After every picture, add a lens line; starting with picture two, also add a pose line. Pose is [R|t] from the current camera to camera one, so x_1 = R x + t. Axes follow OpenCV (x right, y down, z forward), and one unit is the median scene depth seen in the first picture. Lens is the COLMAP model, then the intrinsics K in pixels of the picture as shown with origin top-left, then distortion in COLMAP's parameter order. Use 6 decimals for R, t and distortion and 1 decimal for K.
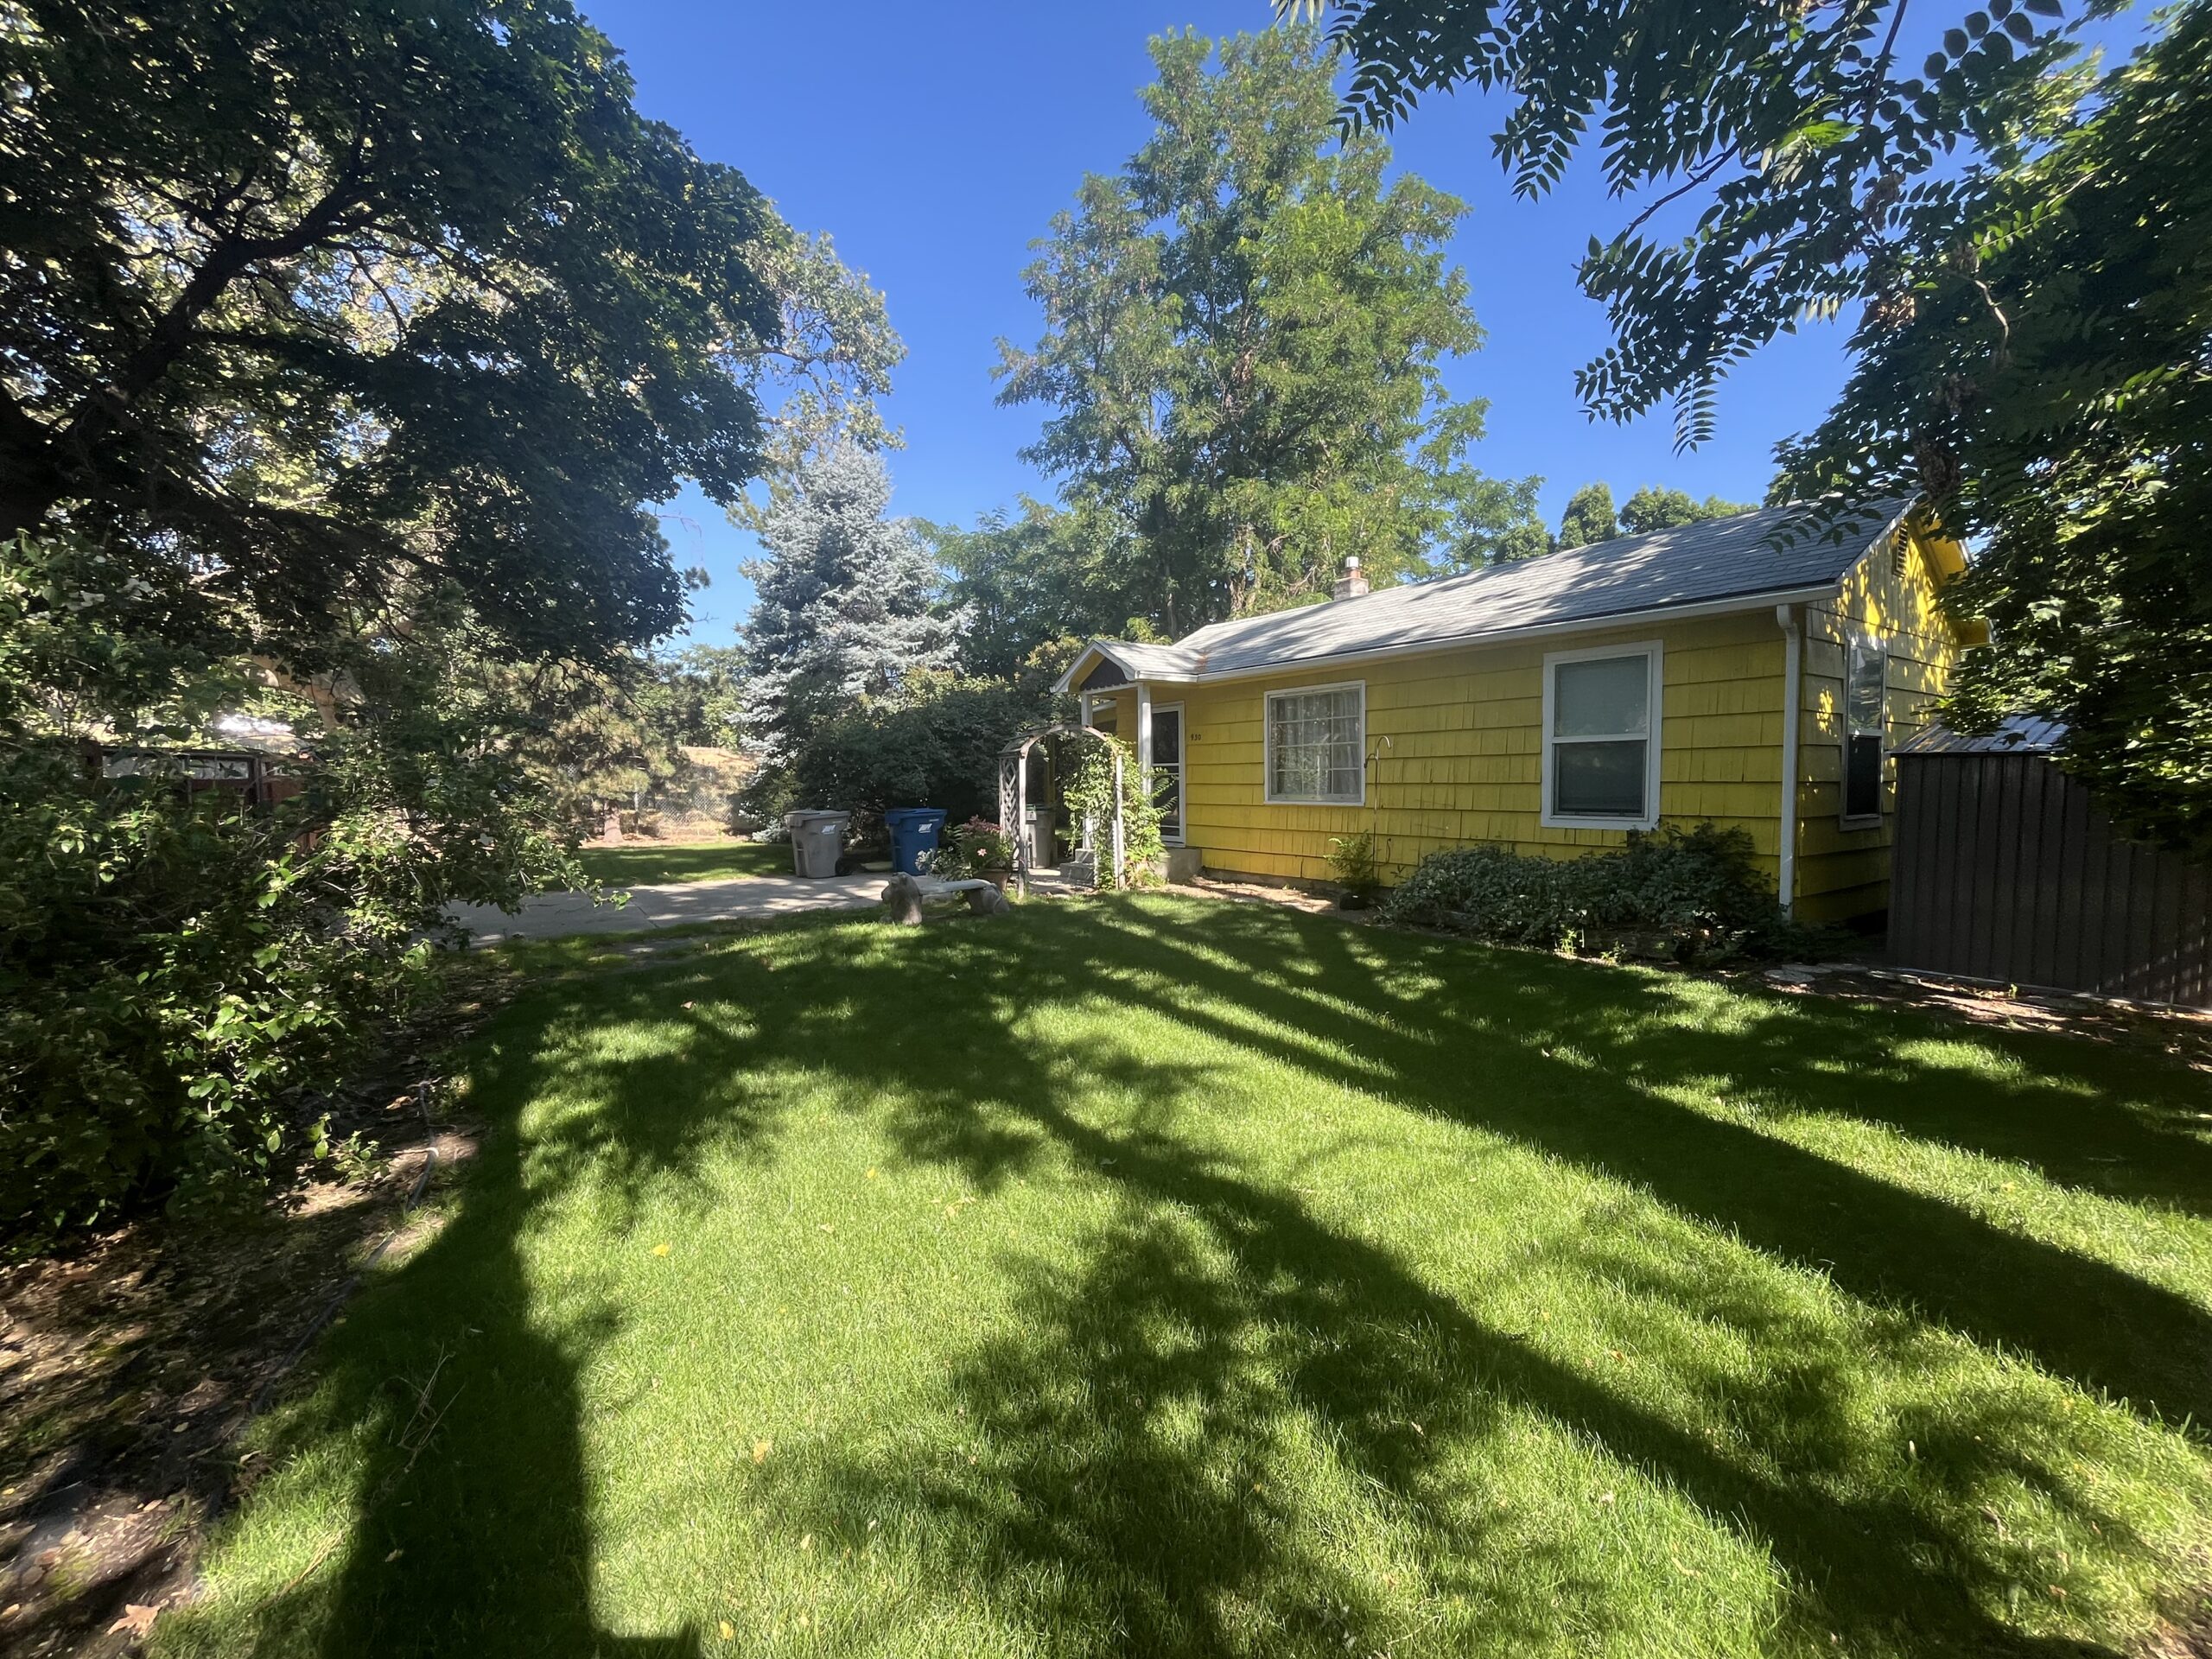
lens RADIAL K [[893.4, 0, 1104.7], [0, 893.4, 831.2], [0, 0, 1]] dist [-0.002515, -0.000014]
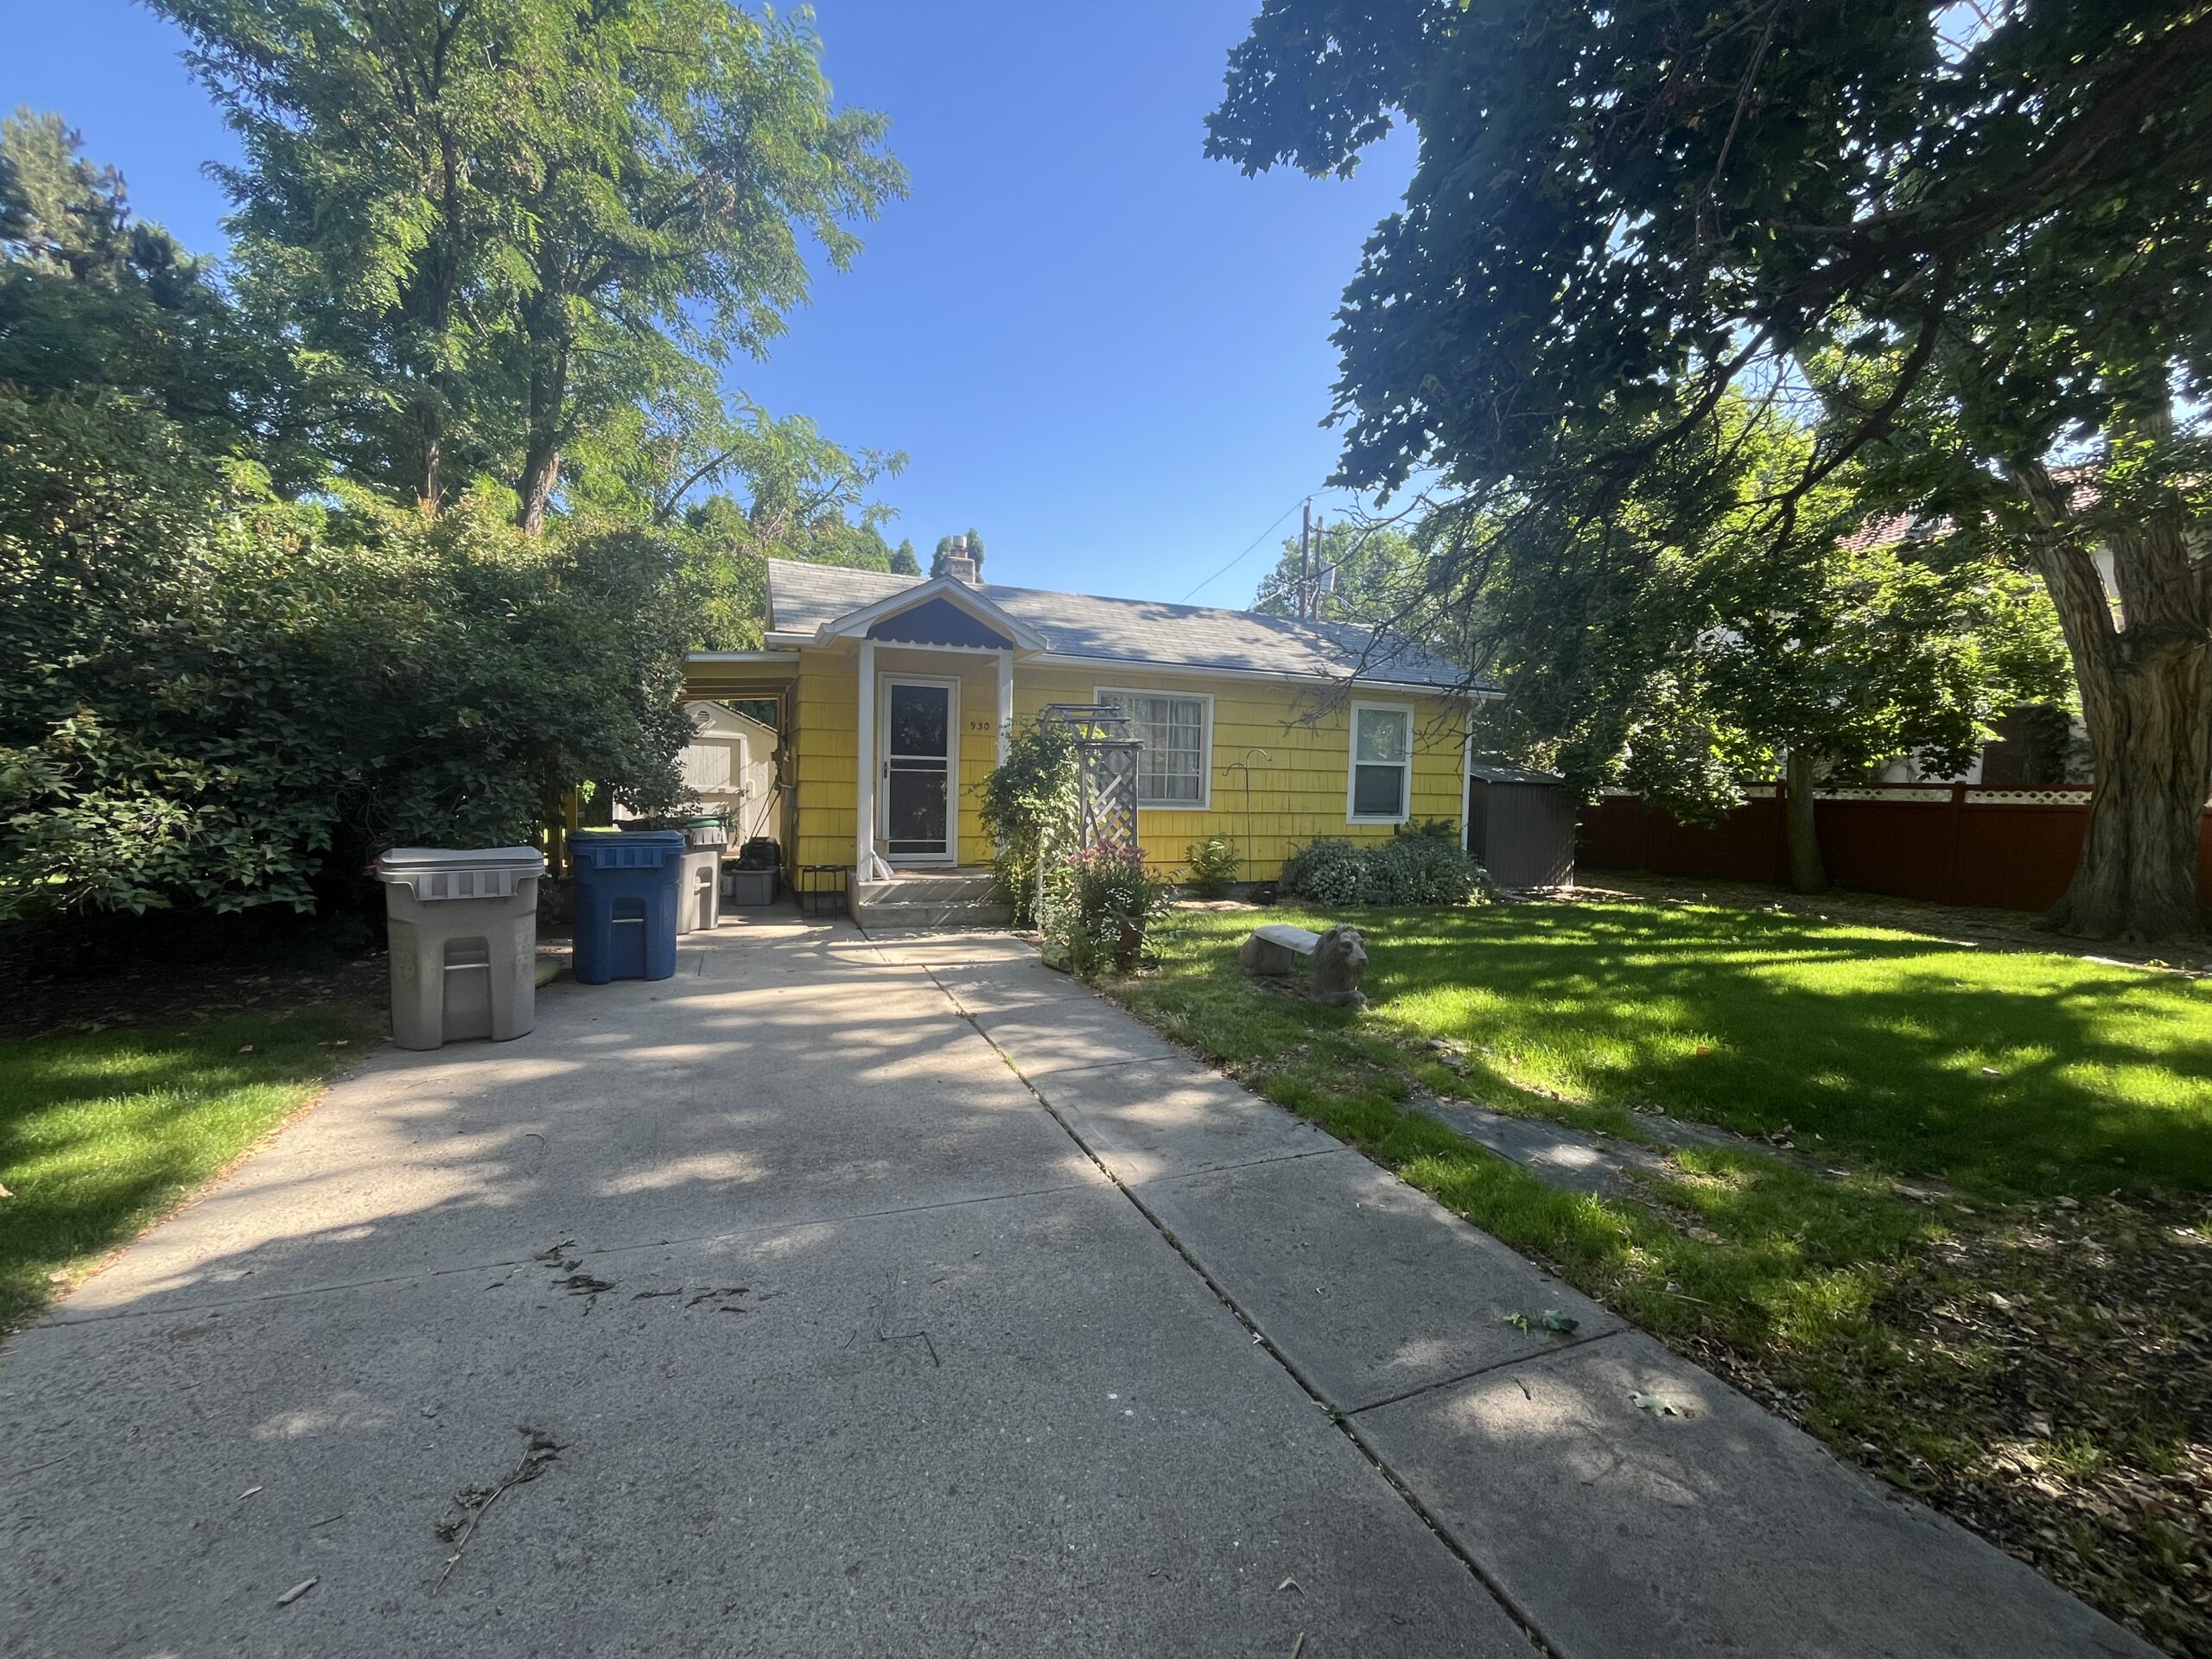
lens RADIAL K [[893.4, 0, 1104.7], [0, 893.4, 830.4], [0, 0, 1]] dist [-0.002515, -0.000014]
pose [[0.213148, -0.042150, 0.976110, -0.960905], [0.028539, 0.998911, 0.036903, -0.057720], [-0.976603, 0.019992, 0.214118, 1.088199]]
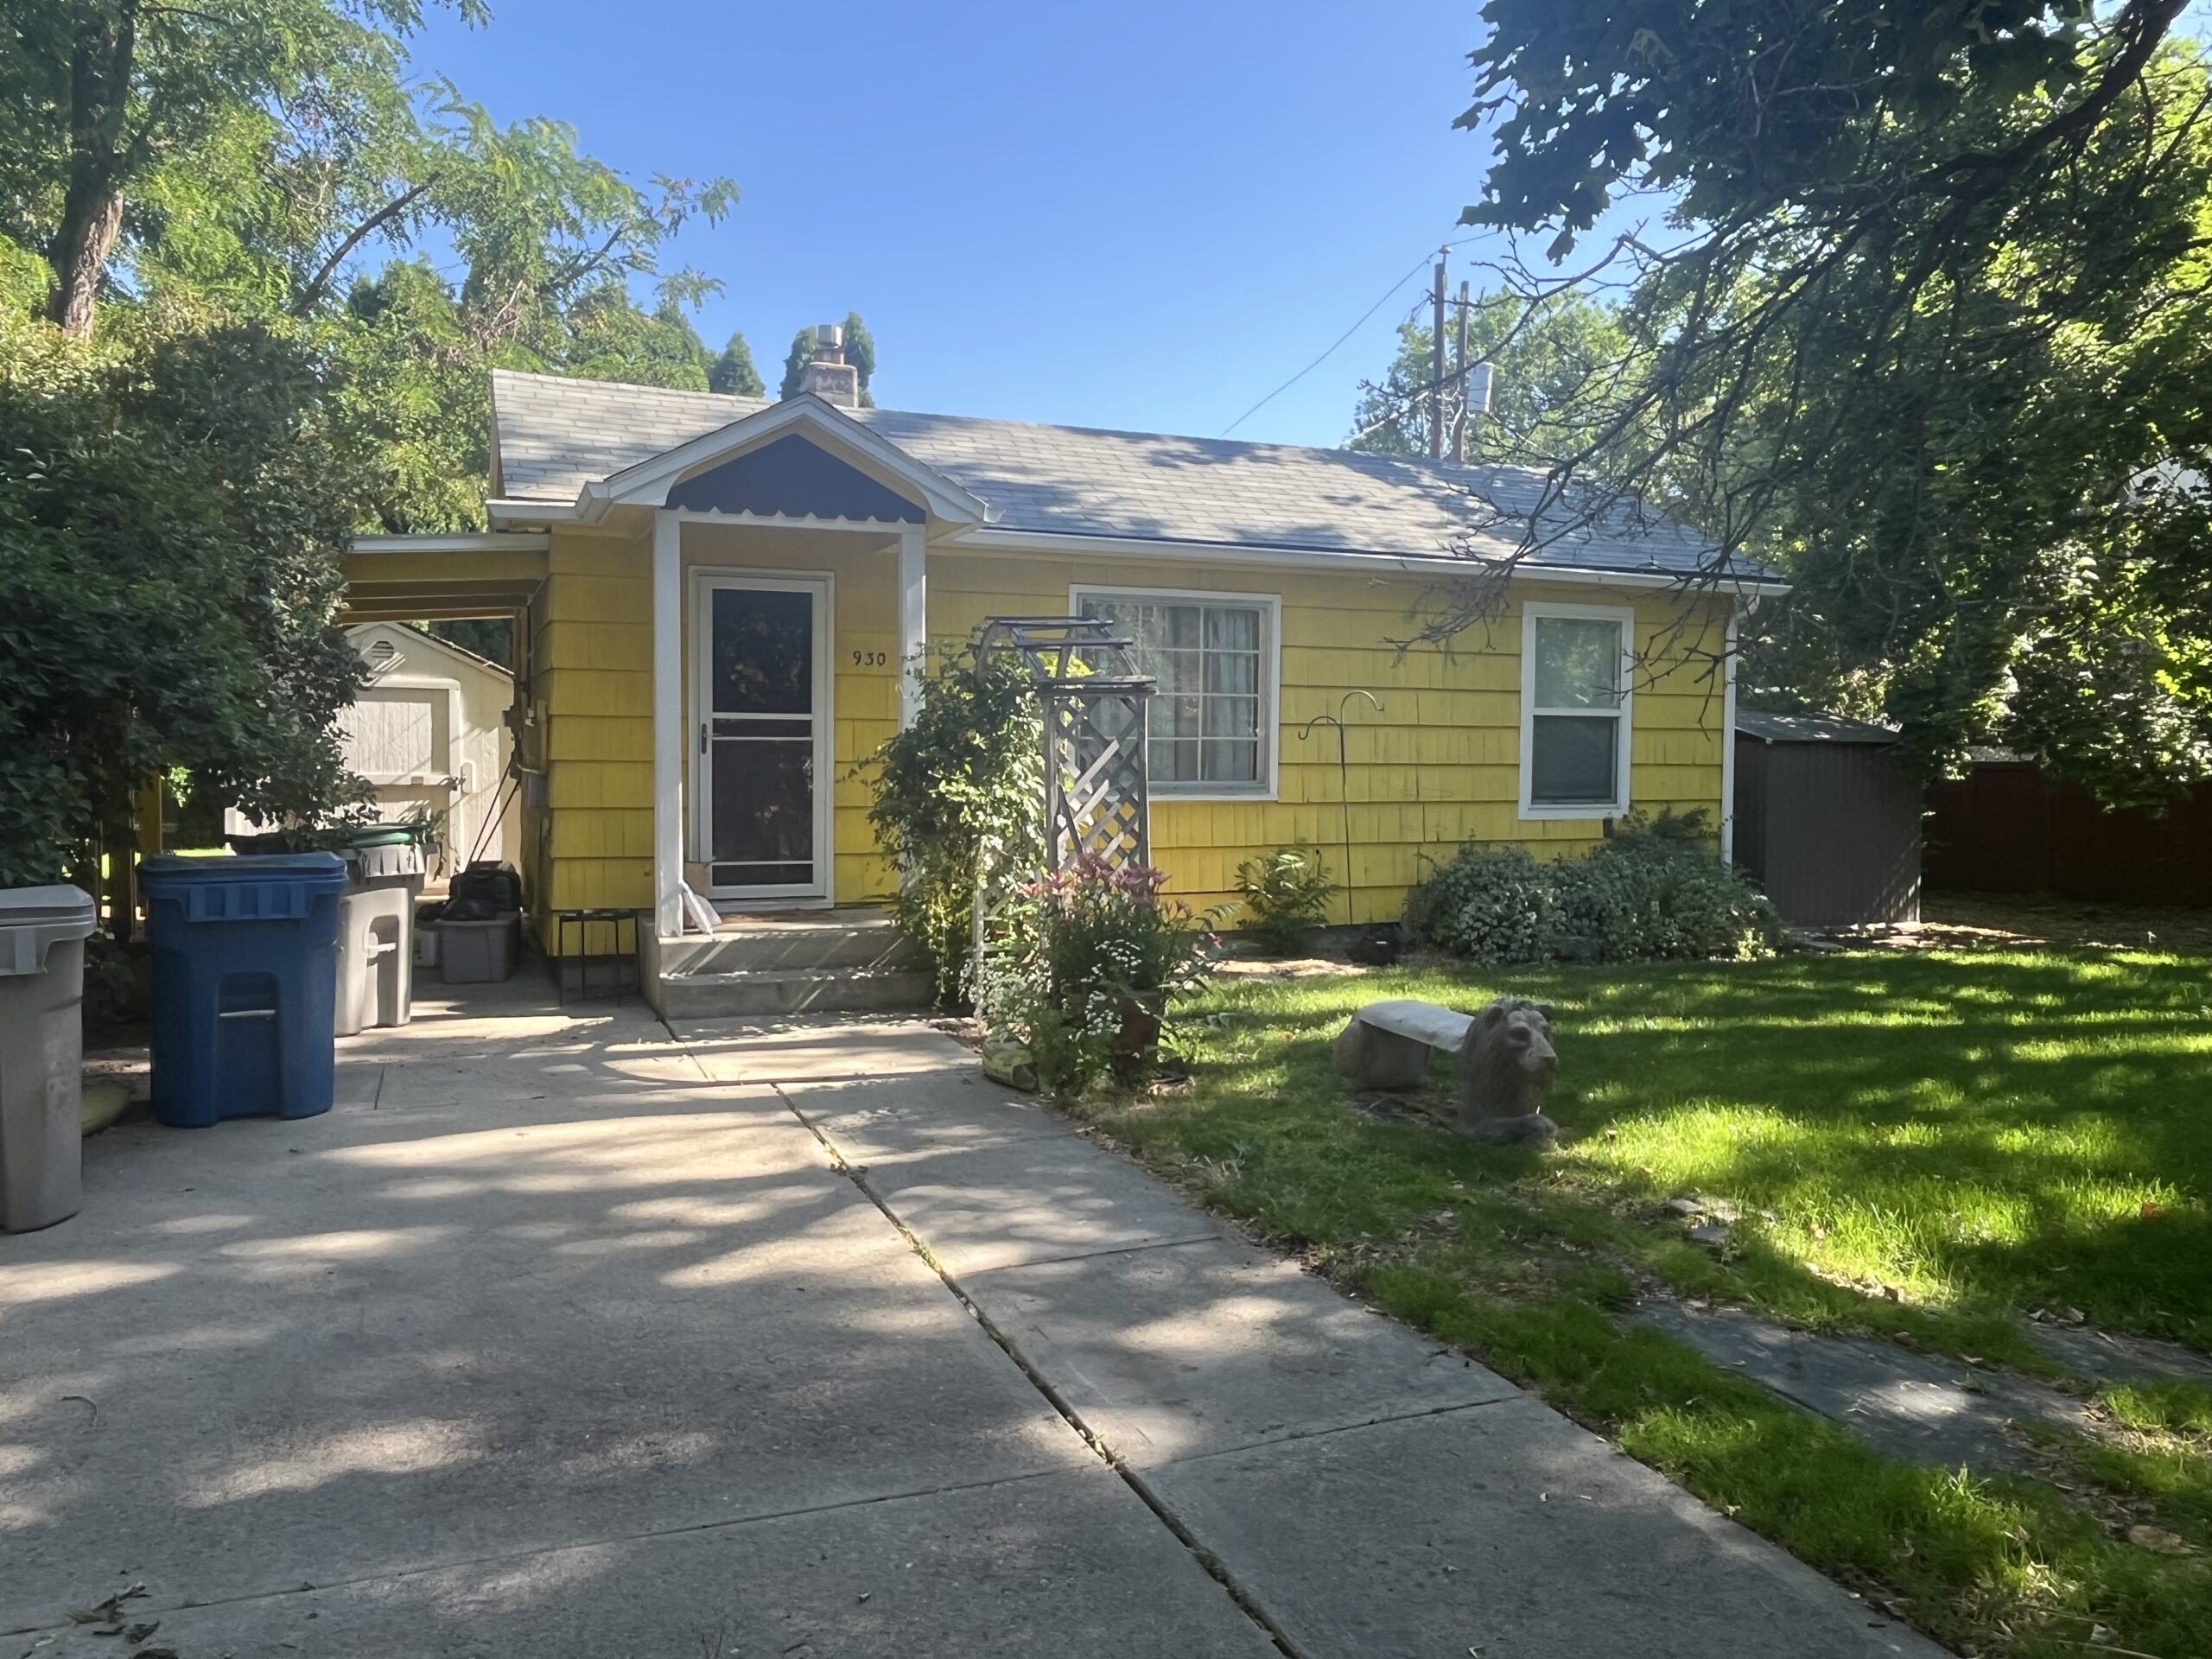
lens RADIAL K [[1570.1, 0, 1104.4], [0, 1570.1, 826.2], [0, 0, 1]] dist [-0.003462, 0.002554]
pose [[0.209970, -0.038164, 0.976963, -0.955517], [0.045902, 0.998521, 0.029141, -0.057324], [-0.976630, 0.038726, 0.211411, 1.082947]]
